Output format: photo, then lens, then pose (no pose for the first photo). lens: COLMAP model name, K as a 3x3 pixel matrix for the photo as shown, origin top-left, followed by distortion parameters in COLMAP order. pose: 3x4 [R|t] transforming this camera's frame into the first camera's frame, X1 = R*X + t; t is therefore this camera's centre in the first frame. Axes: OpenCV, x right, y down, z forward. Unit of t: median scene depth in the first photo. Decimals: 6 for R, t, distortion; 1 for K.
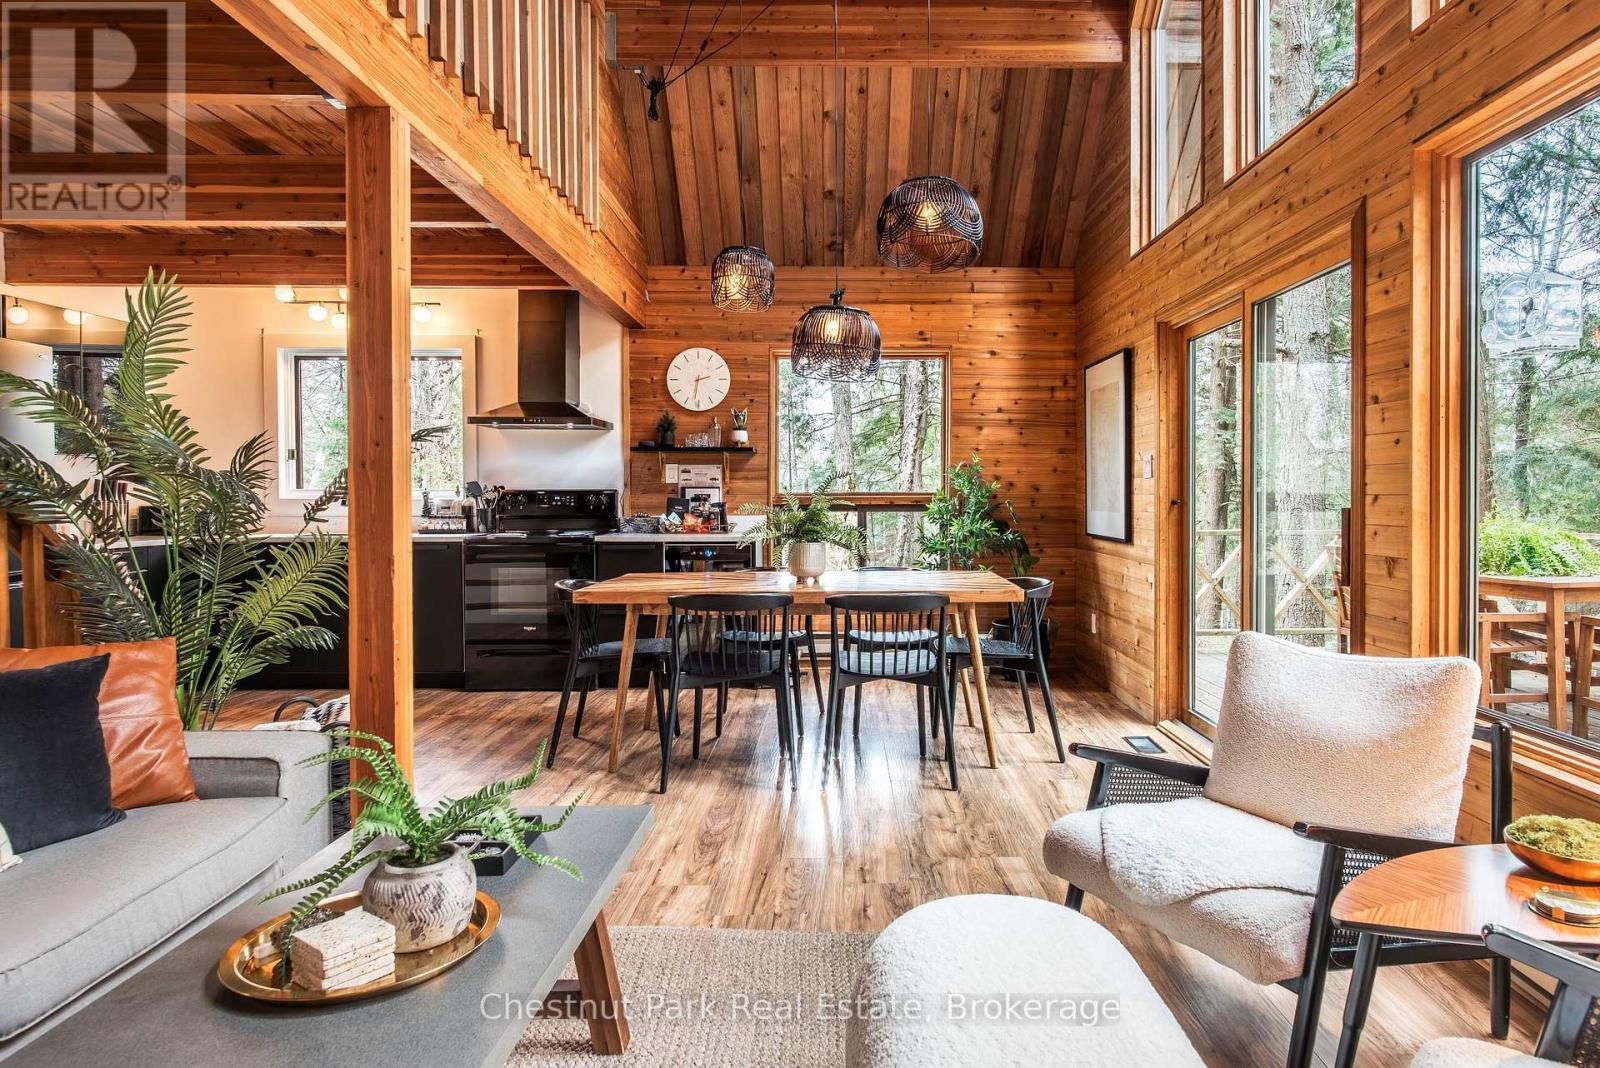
lens RADIAL K [[897.4, 0, 830.2], [0, 897.4, 511.8], [0, 0, 1]] dist [-0.016200, 0.003000]
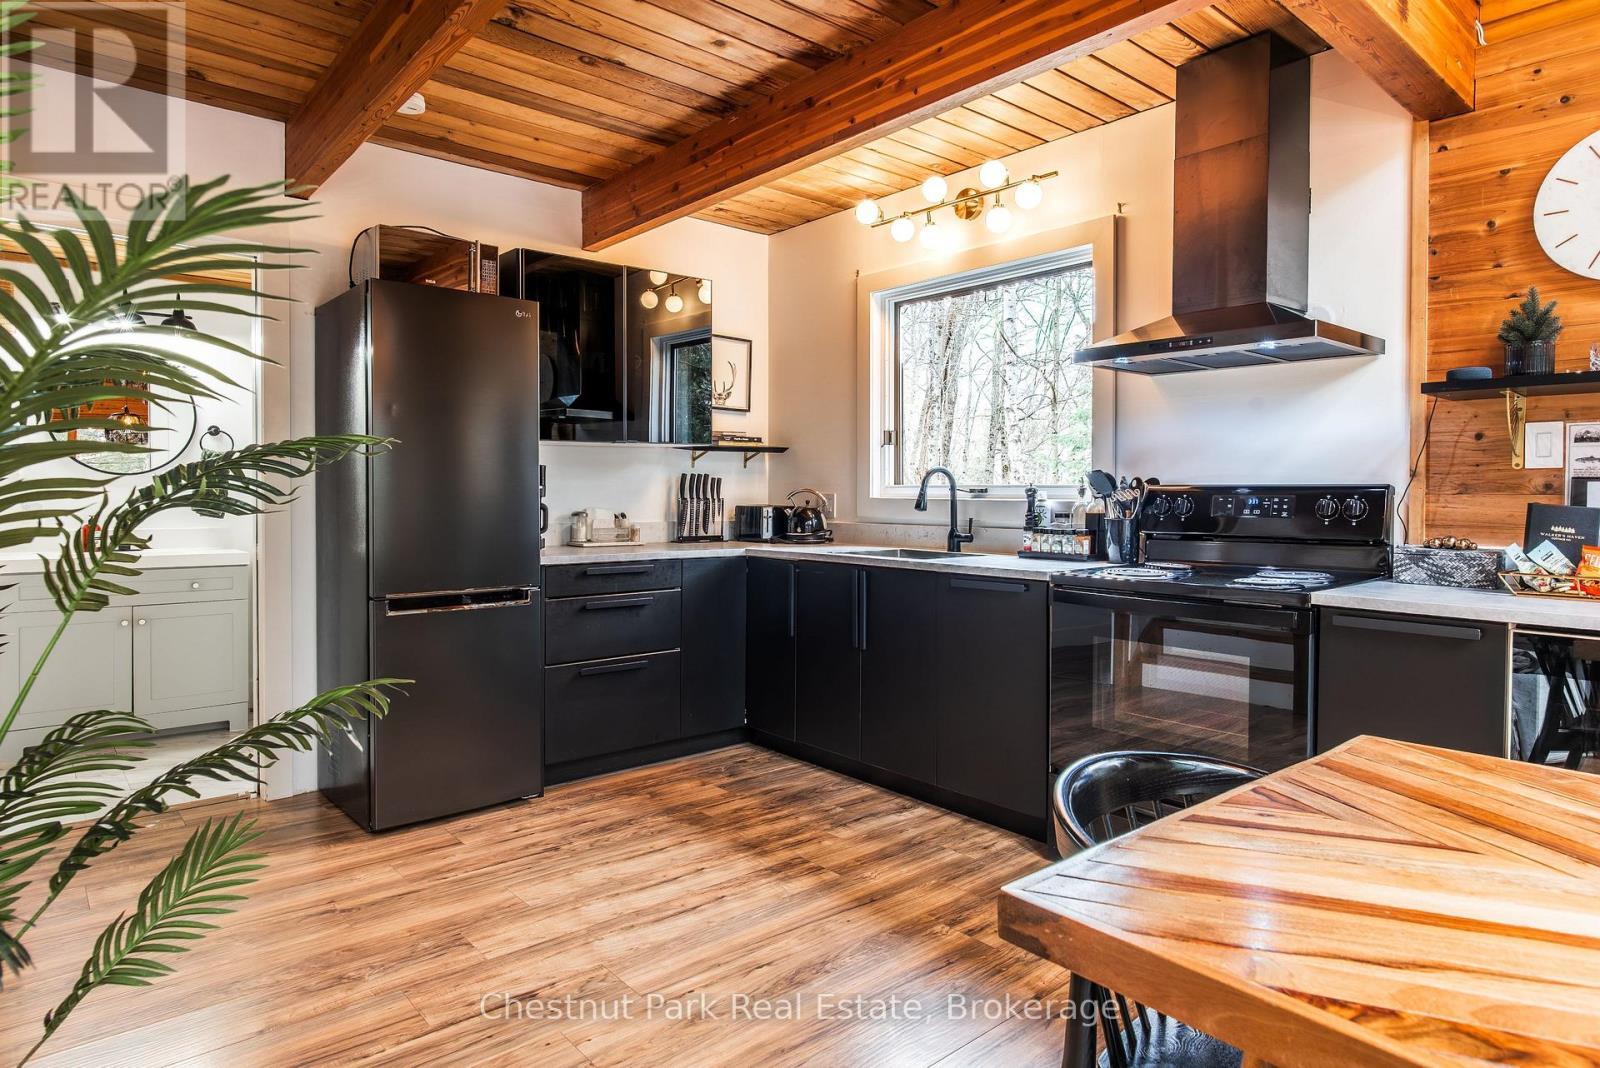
lens RADIAL K [[897.4, 0, 813.3], [0, 897.4, 510.7], [0, 0, 1]] dist [-0.016200, 0.003000]
pose [[0.646217, 0.019276, -0.762910, -0.091898], [-0.019701, 0.999769, 0.008573, -0.010804], [0.762900, 0.009491, 0.646447, 0.541289]]
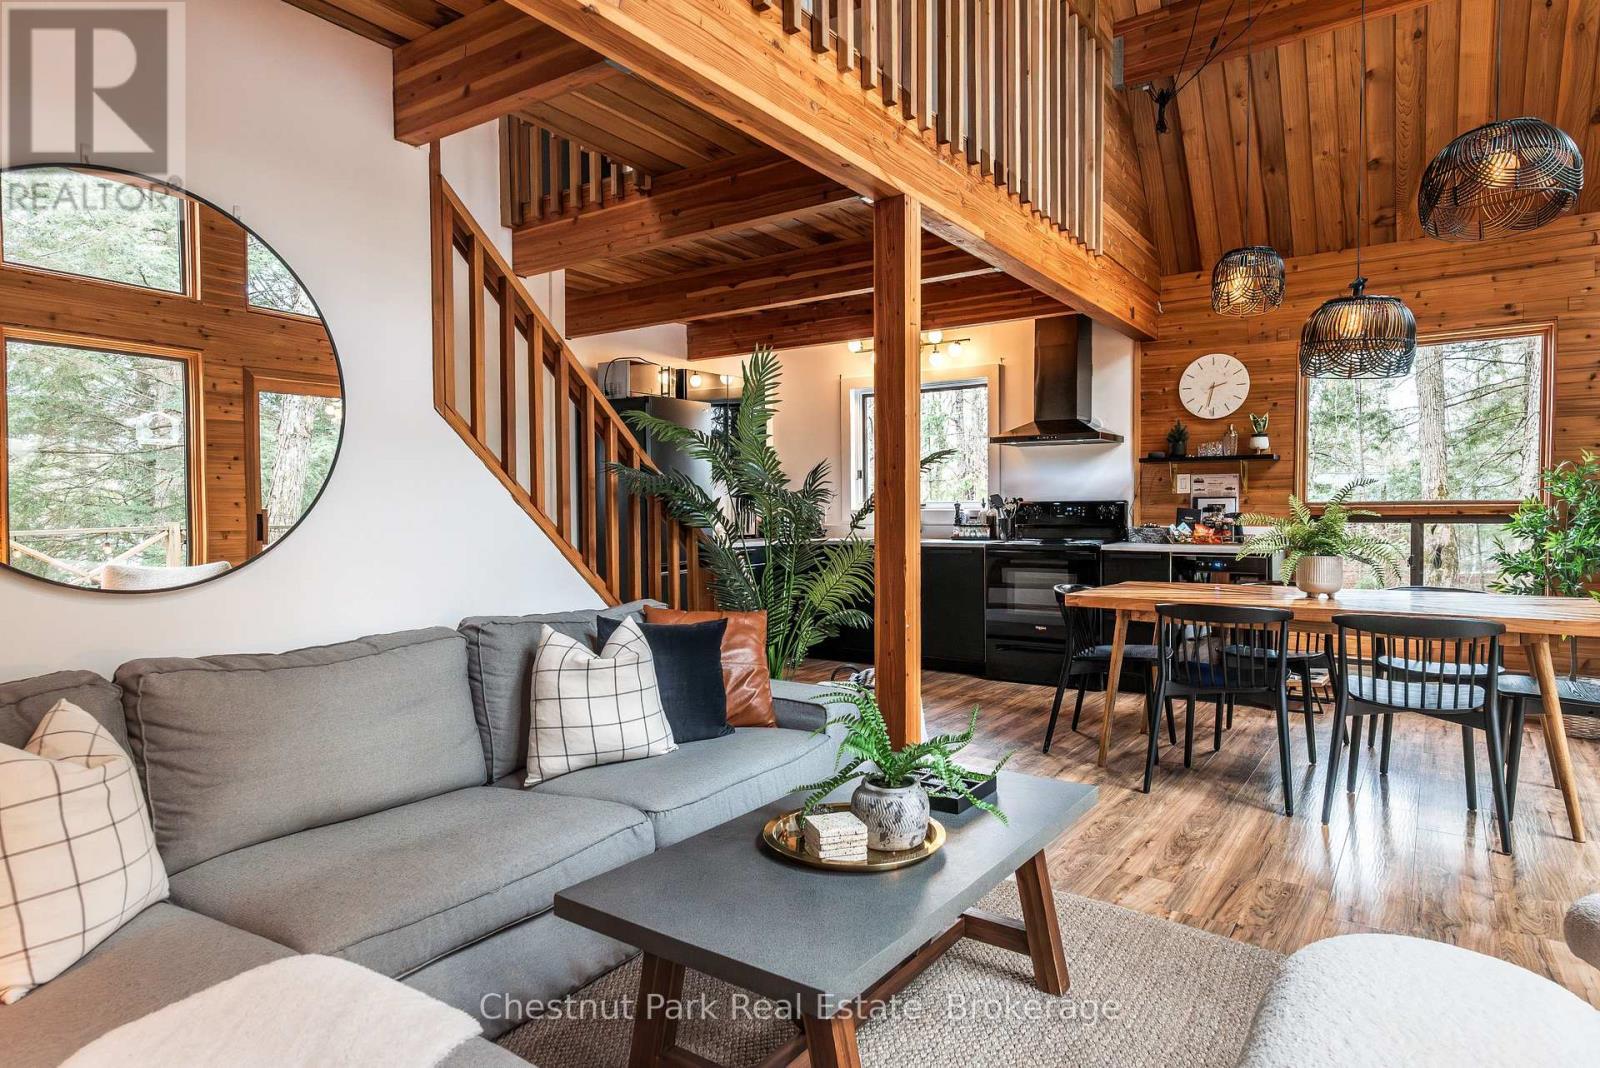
lens RADIAL K [[897.4, 0, 796.8], [0, 897.4, 536.3], [0, 0, 1]] dist [-0.016200, 0.003000]
pose [[0.798349, 0.014125, -0.602030, 0.087608], [-0.004193, 0.999831, 0.017898, -0.000407], [0.602181, -0.011764, 0.798273, -0.054462]]
